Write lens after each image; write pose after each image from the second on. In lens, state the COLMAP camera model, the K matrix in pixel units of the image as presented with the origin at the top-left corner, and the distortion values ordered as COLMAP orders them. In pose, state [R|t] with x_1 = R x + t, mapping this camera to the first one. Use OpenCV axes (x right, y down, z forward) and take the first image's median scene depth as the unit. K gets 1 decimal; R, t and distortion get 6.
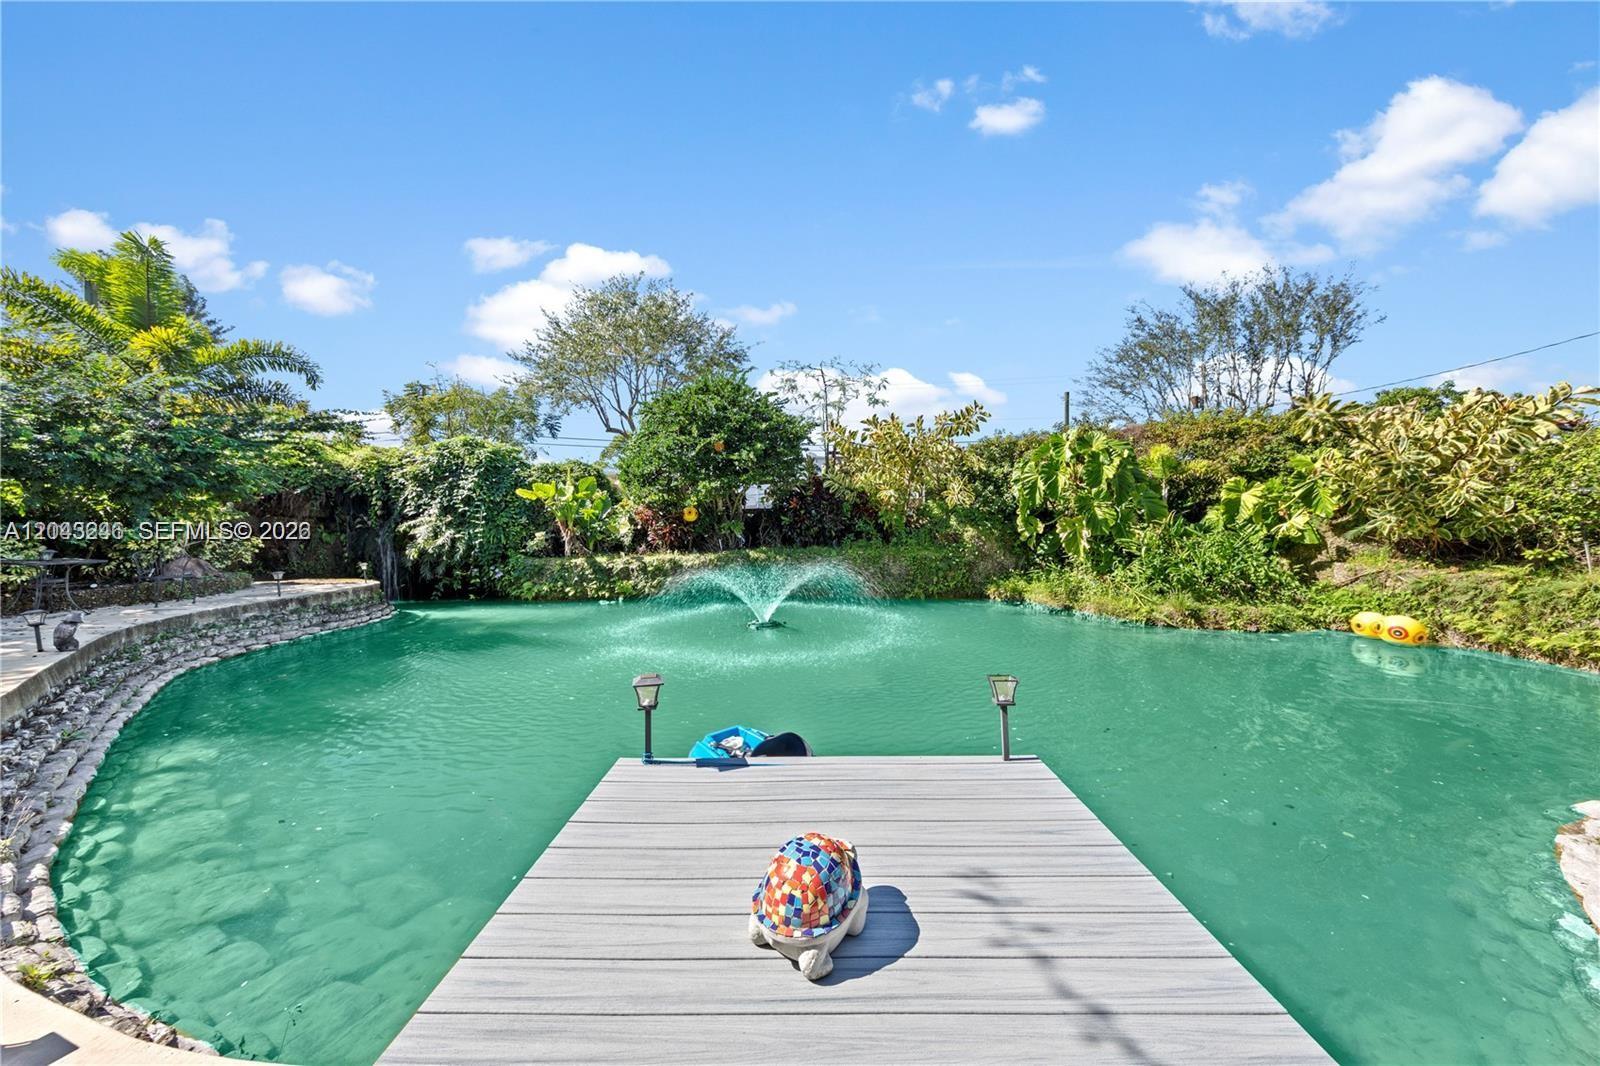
lens RADIAL K [[506.9, 0, 797.9], [0, 506.9, 533.2], [0, 0, 1]] dist [0.006431, 0.000005]
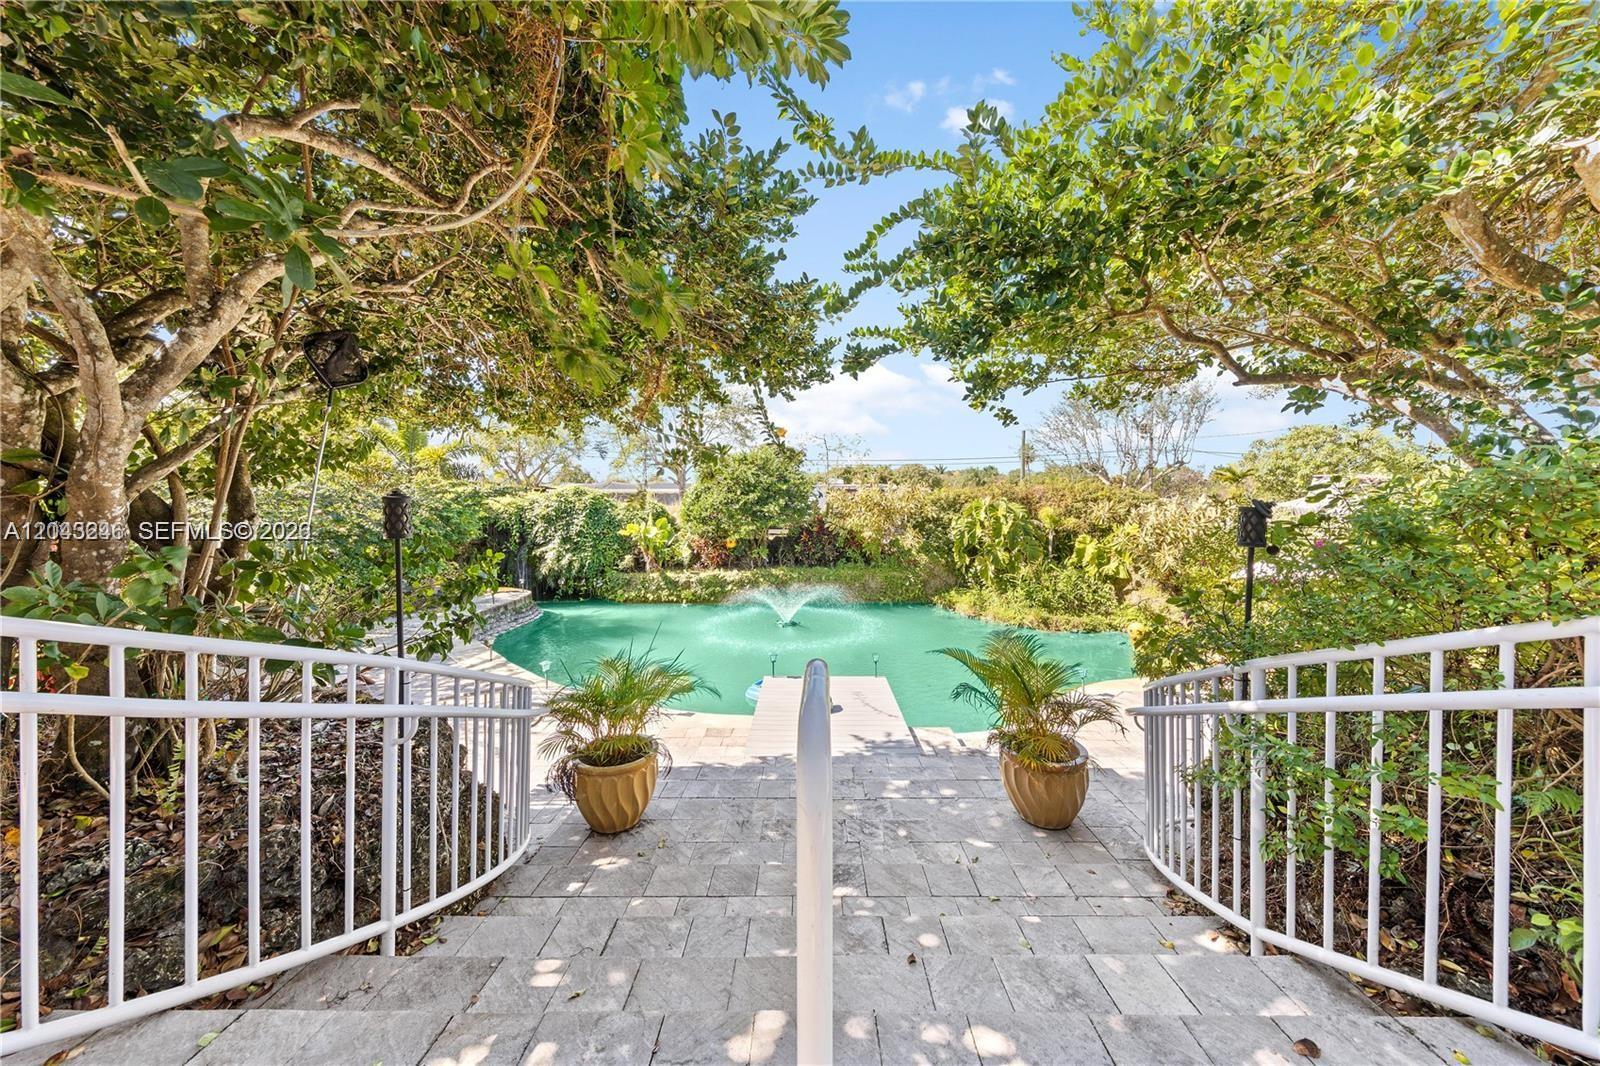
lens RADIAL K [[506.9, 0, 798.0], [0, 506.9, 536.4], [0, 0, 1]] dist [0.006431, 0.000005]
pose [[0.999938, 0.010948, 0.002162, -0.029000], [-0.011027, 0.999114, 0.040625, -0.124608], [-0.001716, -0.040646, 0.999172, -0.458693]]
